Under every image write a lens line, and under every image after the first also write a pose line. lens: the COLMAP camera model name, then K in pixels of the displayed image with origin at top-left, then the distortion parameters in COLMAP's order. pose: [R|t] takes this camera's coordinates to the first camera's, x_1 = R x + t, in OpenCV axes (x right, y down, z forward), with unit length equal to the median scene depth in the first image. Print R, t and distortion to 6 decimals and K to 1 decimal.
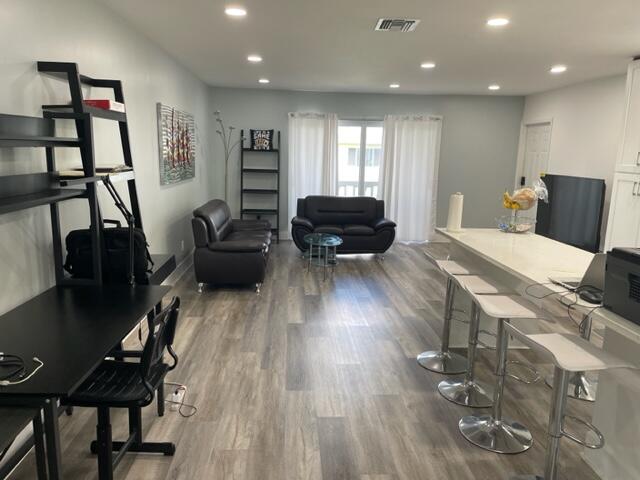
lens RADIAL K [[479.8, 0, 322.5], [0, 479.8, 233.3], [0, 0, 1]] dist [0.096836, -0.116144]
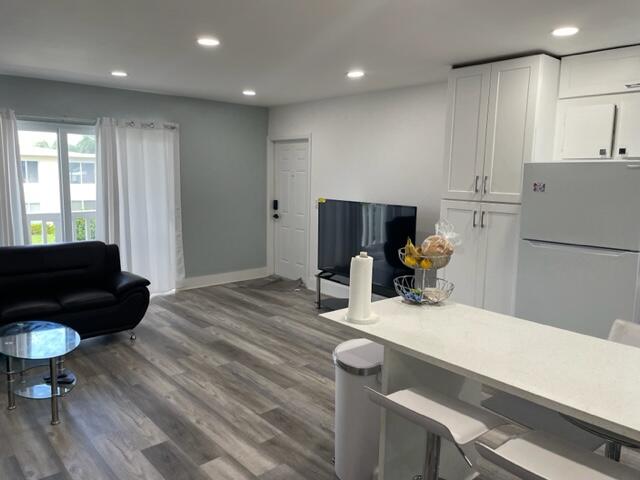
lens RADIAL K [[479.8, 0, 322.5], [0, 479.8, 233.3], [0, 0, 1]] dist [0.096836, -0.116144]
pose [[0.791670, -0.084815, 0.605033, -0.056290], [0.101172, 0.994844, 0.007078, -0.064392], [-0.602514, 0.055609, 0.796169, 0.317474]]
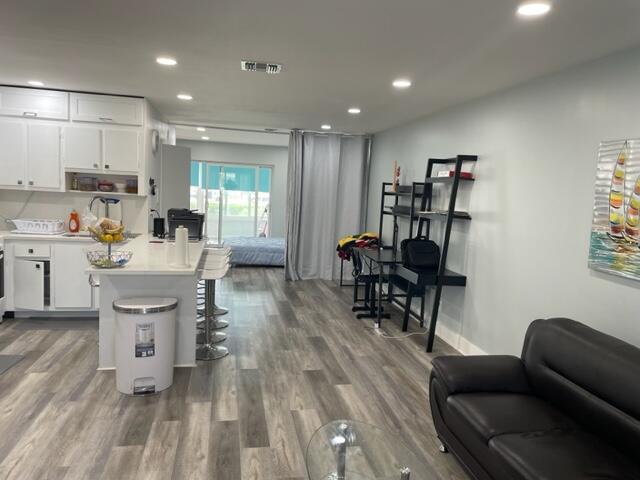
lens RADIAL K [[479.8, 0, 322.5], [0, 479.8, 233.3], [0, 0, 1]] dist [0.096836, -0.116144]
pose [[-0.989201, -0.058491, -0.134390, 0.072414], [-0.091557, 0.962607, 0.254961, -0.188600], [0.114452, 0.264512, -0.957567, 1.080966]]
